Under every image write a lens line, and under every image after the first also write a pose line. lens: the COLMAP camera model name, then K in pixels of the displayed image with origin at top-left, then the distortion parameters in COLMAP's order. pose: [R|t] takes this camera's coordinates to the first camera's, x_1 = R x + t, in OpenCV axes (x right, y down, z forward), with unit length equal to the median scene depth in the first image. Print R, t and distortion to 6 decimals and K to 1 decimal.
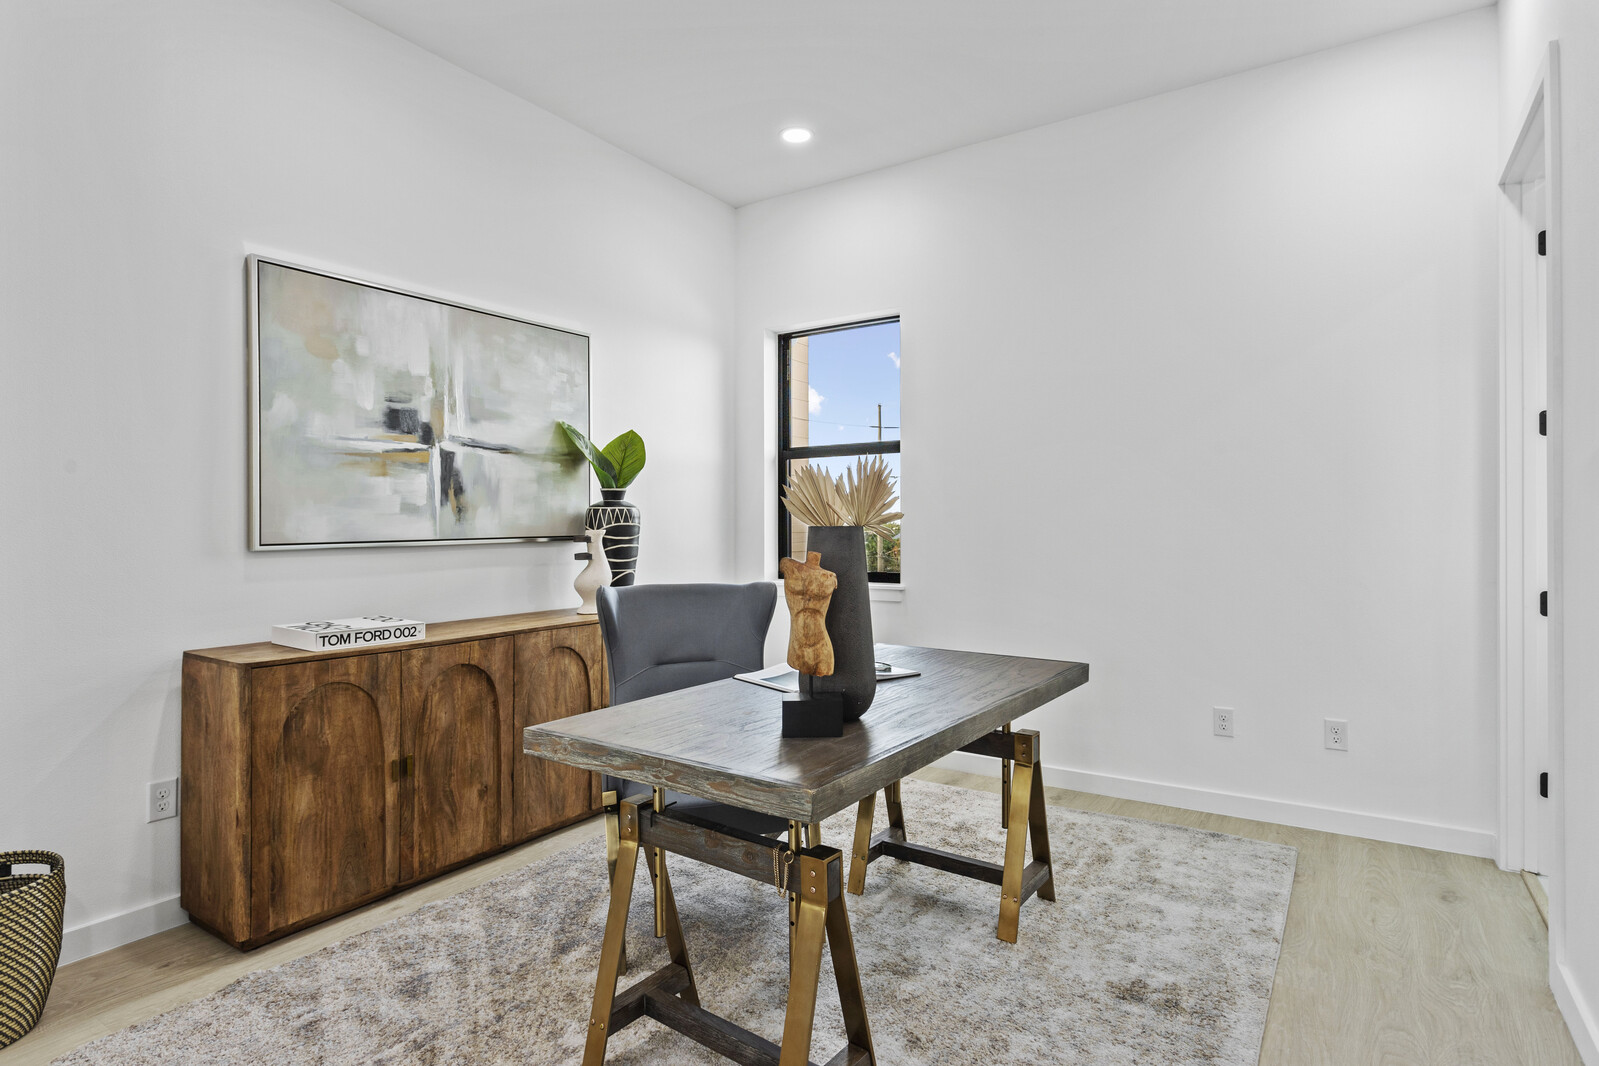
lens RADIAL K [[805.8, 0, 799.3], [0, 805.8, 515.0], [0, 0, 1]] dist [-0.017759, 0.012559]
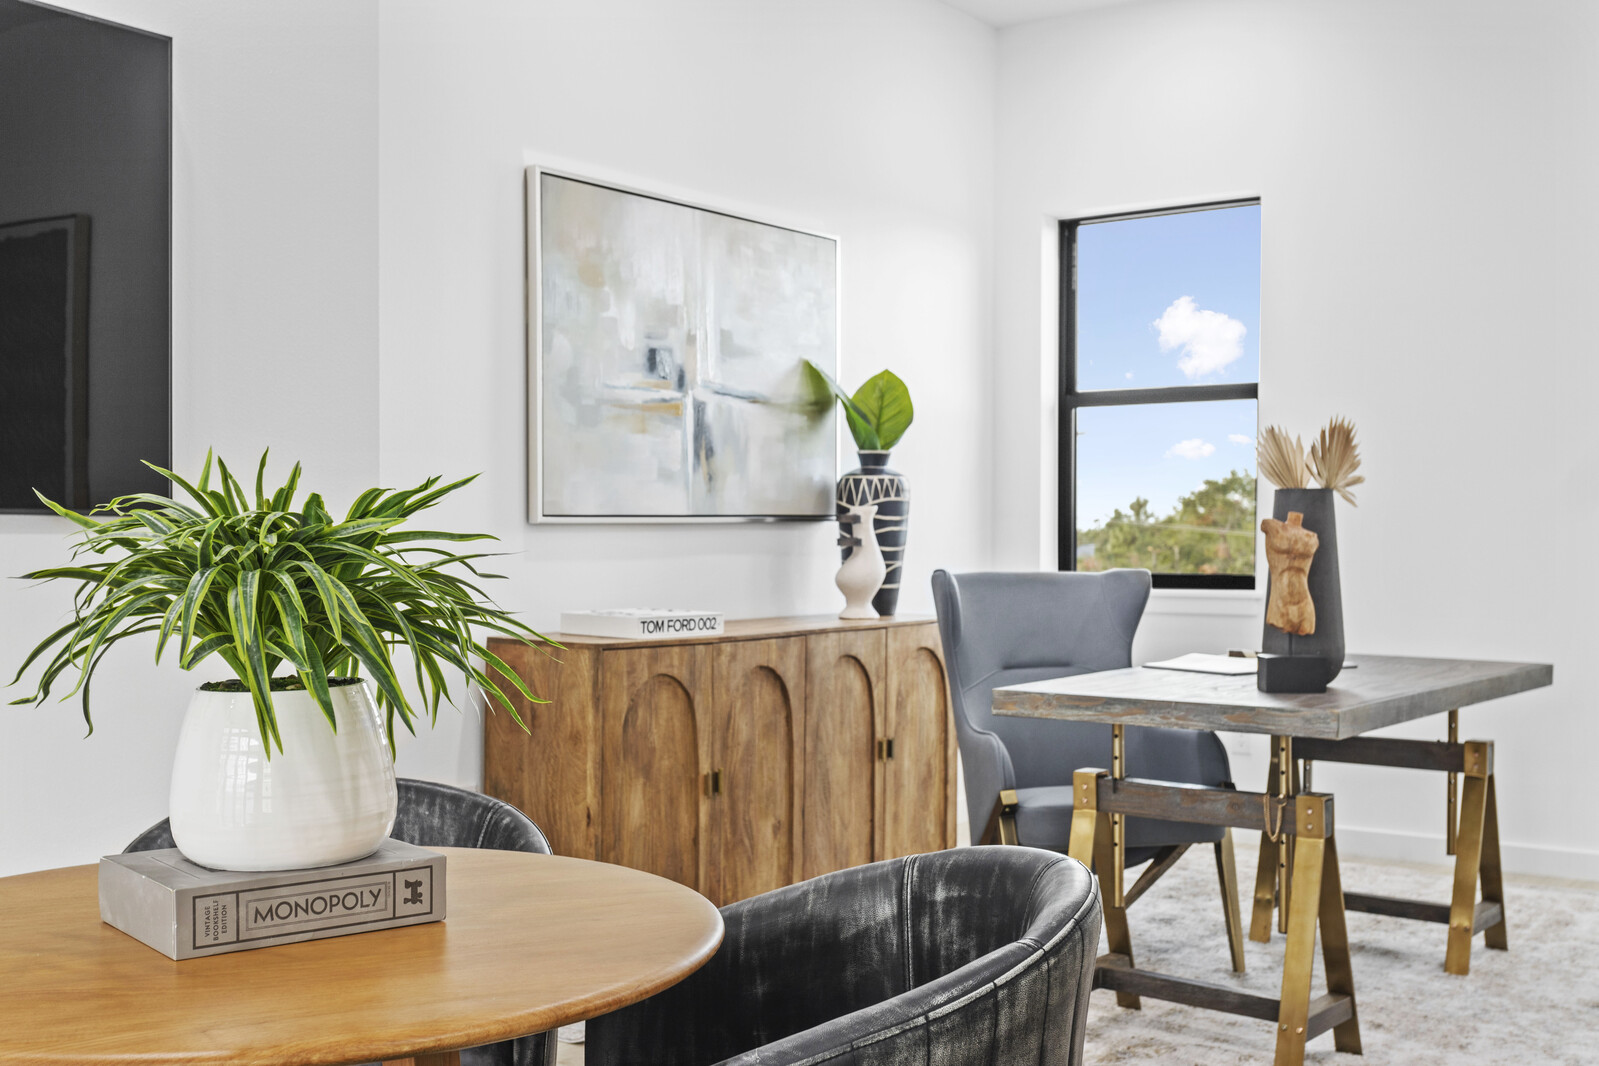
lens RADIAL K [[1682.1, 0, 799.4], [0, 1682.1, 553.3], [0, 0, 1]] dist [0.023946, -0.018847]
pose [[0.999329, 0.006349, -0.036067, -0.310890], [-0.005418, 0.999651, 0.025867, 0.026768], [0.036219, -0.025654, 0.999015, -0.670534]]
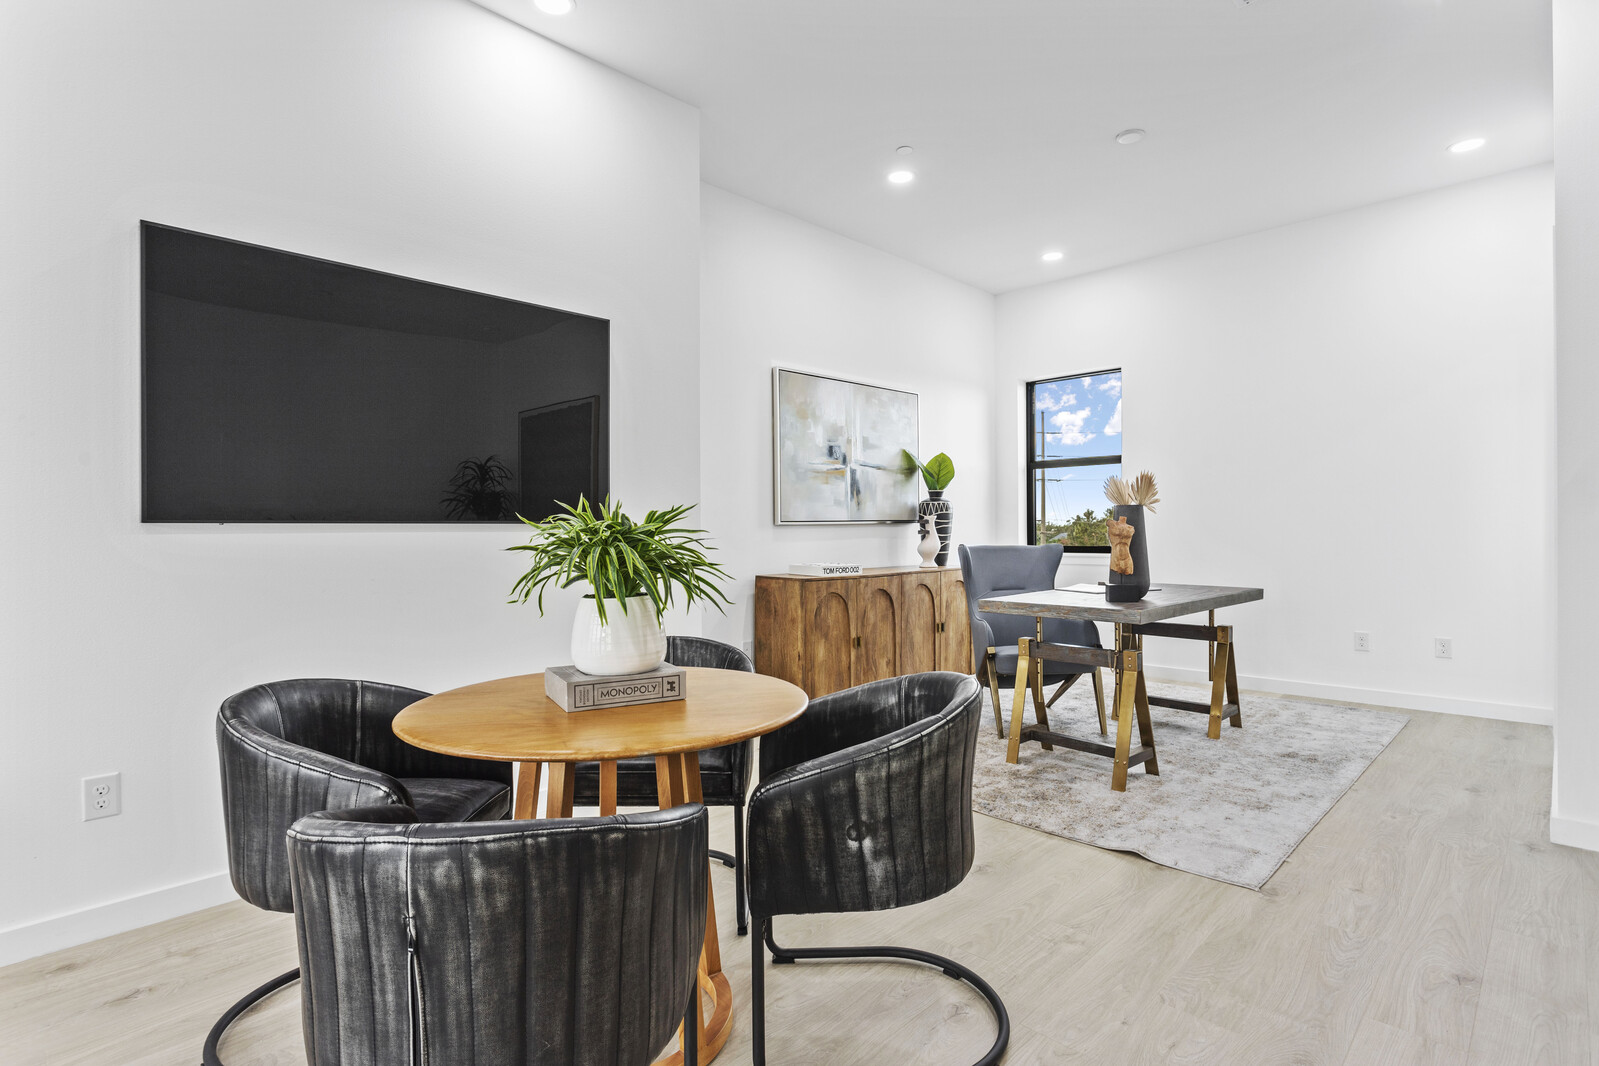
lens RADIAL K [[762.5, 0, 811.6], [0, 762.5, 528.2], [0, 0, 1]] dist [-0.004381, 0.000471]
pose [[0.982407, -0.003153, -0.186726, -0.244371], [0.005694, 0.999898, 0.013073, 0.026951], [0.186665, -0.013906, 0.982325, -0.667949]]
